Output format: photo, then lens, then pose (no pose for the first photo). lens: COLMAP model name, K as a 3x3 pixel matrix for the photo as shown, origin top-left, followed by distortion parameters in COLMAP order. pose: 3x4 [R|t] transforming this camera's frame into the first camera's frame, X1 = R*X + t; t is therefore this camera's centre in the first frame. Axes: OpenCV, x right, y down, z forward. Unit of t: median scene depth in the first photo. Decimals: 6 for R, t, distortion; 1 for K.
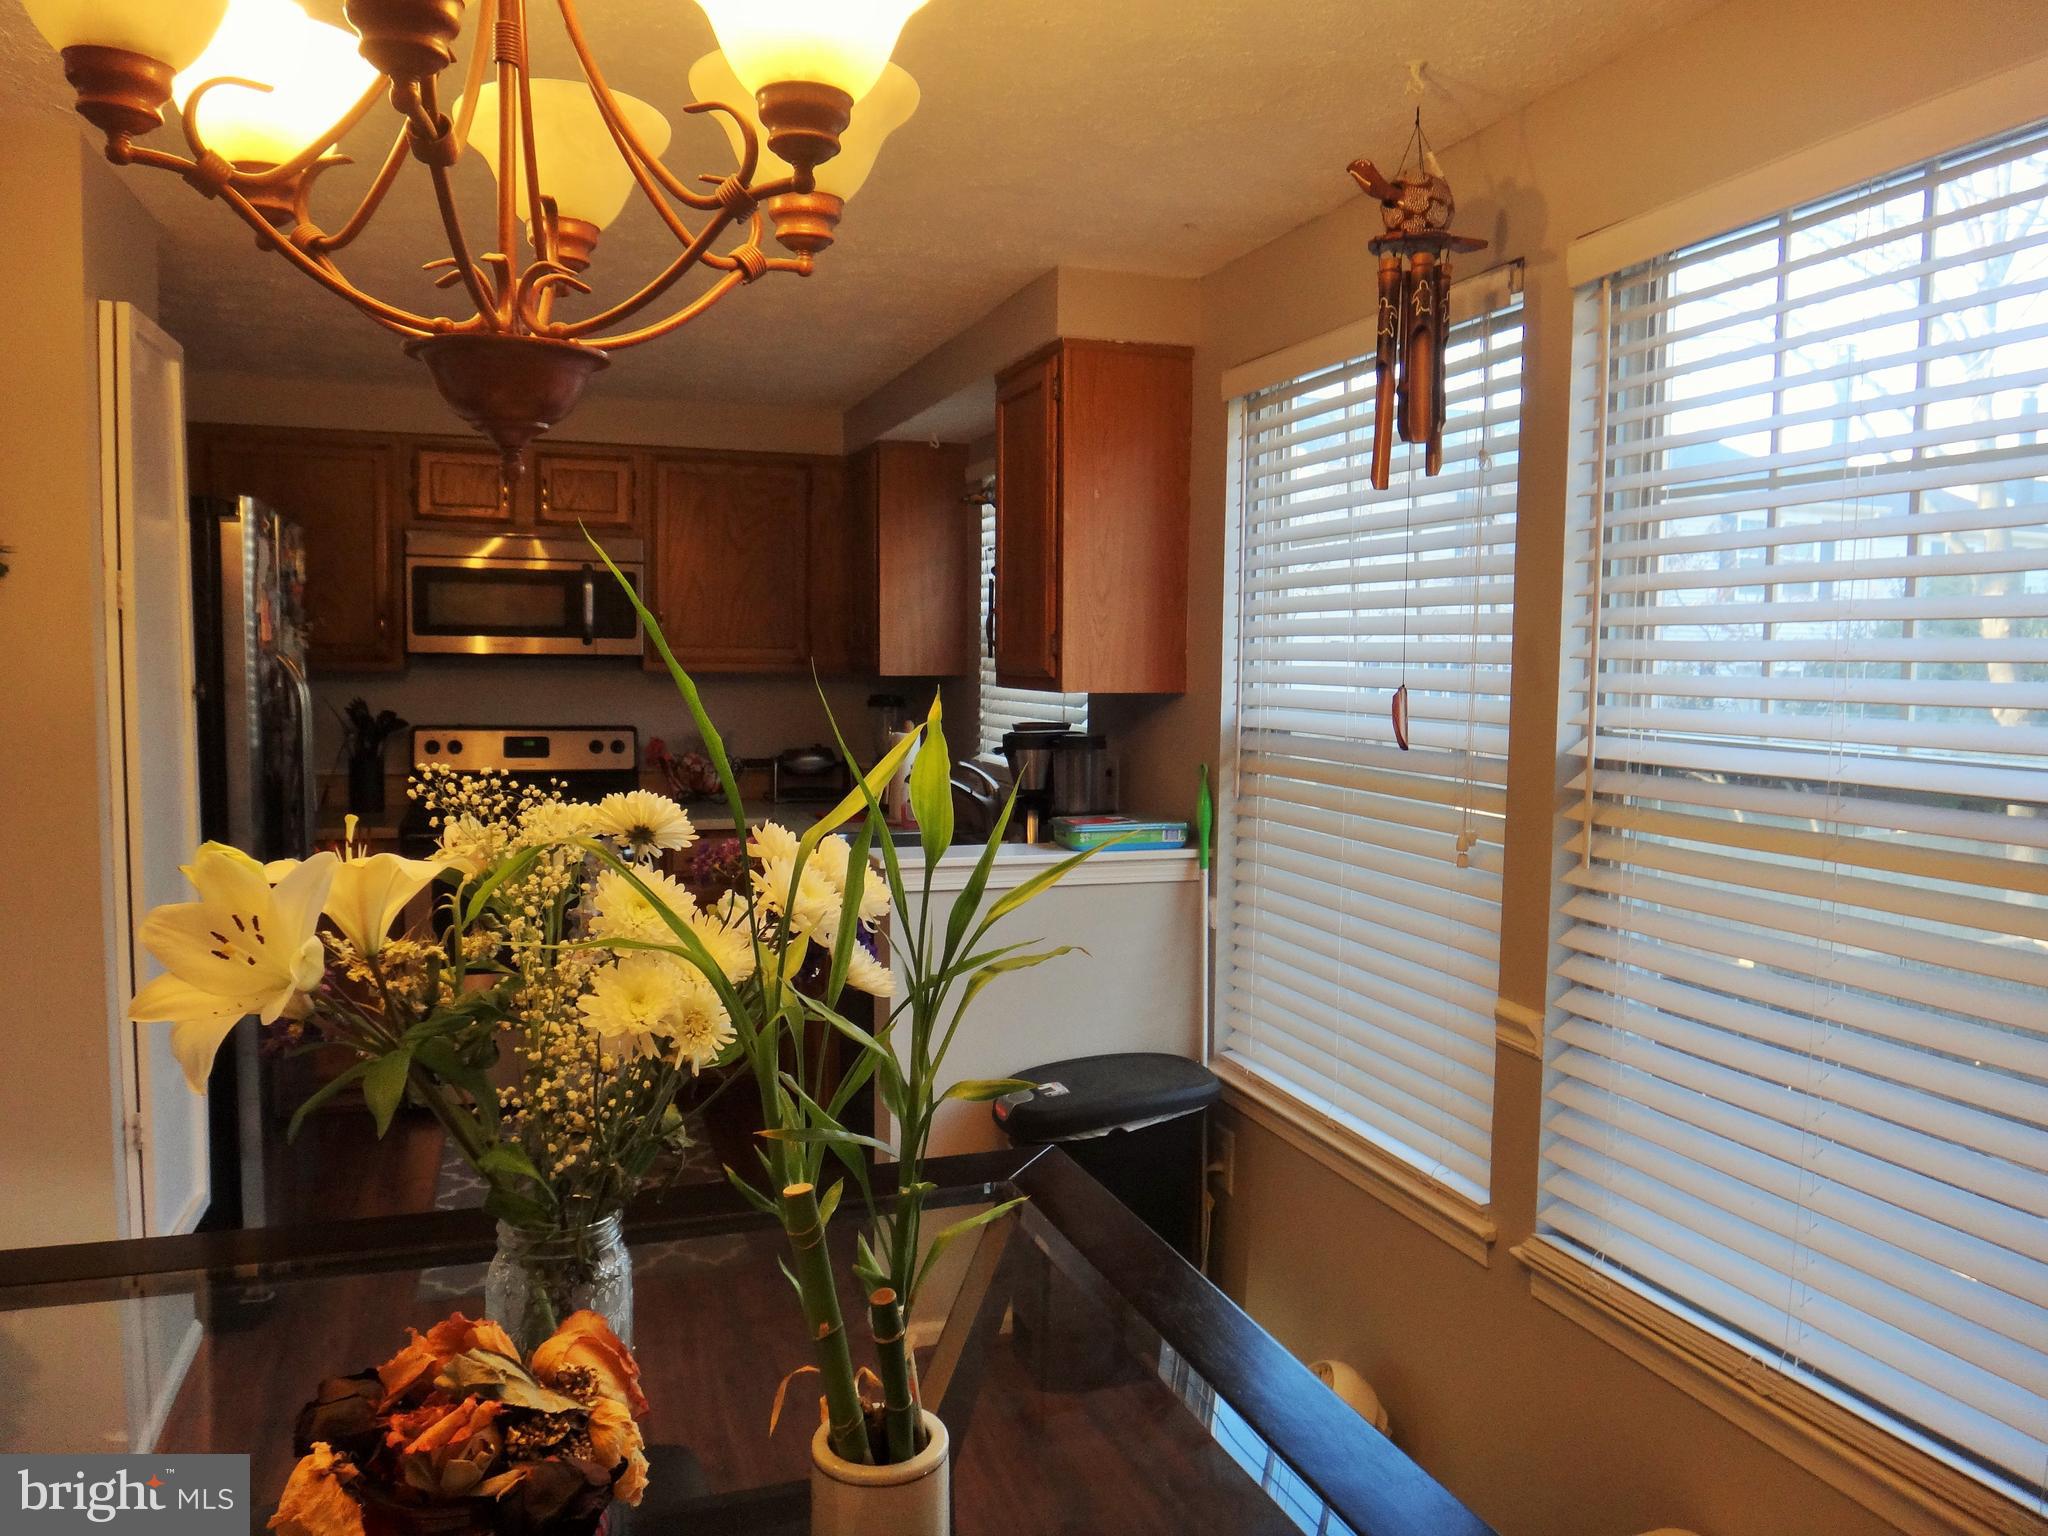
lens RADIAL K [[1428.8, 0, 1024.0], [0, 1428.8, 768.0], [0, 0, 1]] dist [-0.081463, -0.001224]
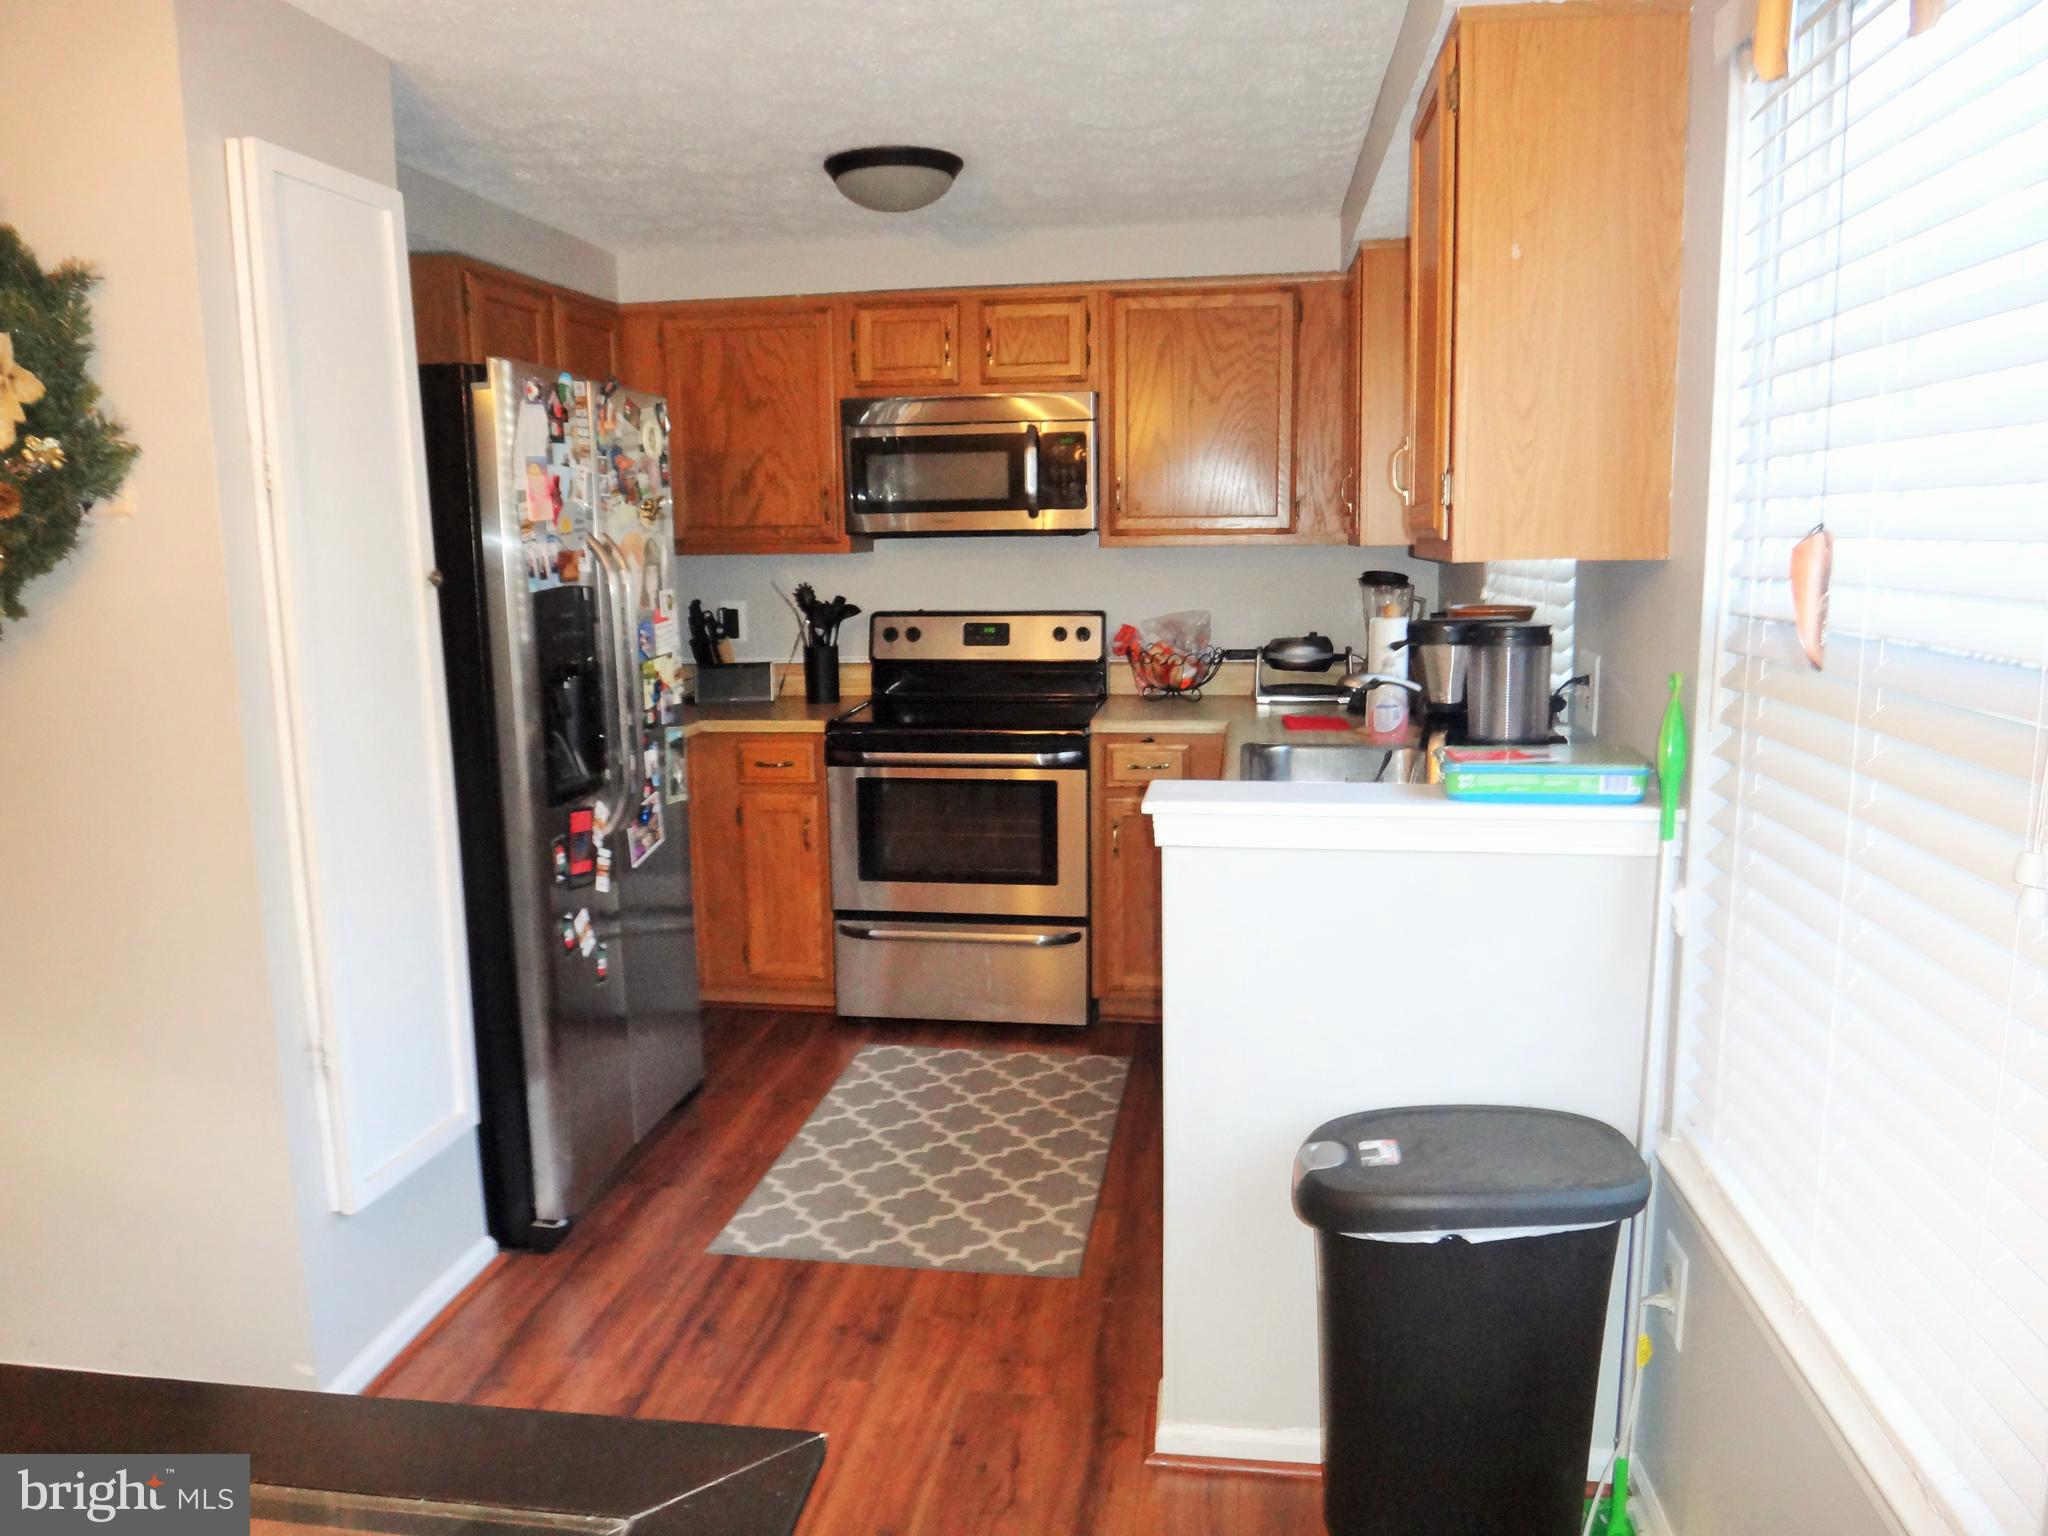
lens RADIAL K [[1418.2, 0, 1024.0], [0, 1418.2, 768.0], [0, 0, 1]] dist [-0.048977, 0.000329]
pose [[0.878667, 0.047450, -0.475072, 0.114226], [-0.007642, 0.996319, 0.085378, -0.007568], [0.477375, -0.071388, 0.875795, 0.218182]]
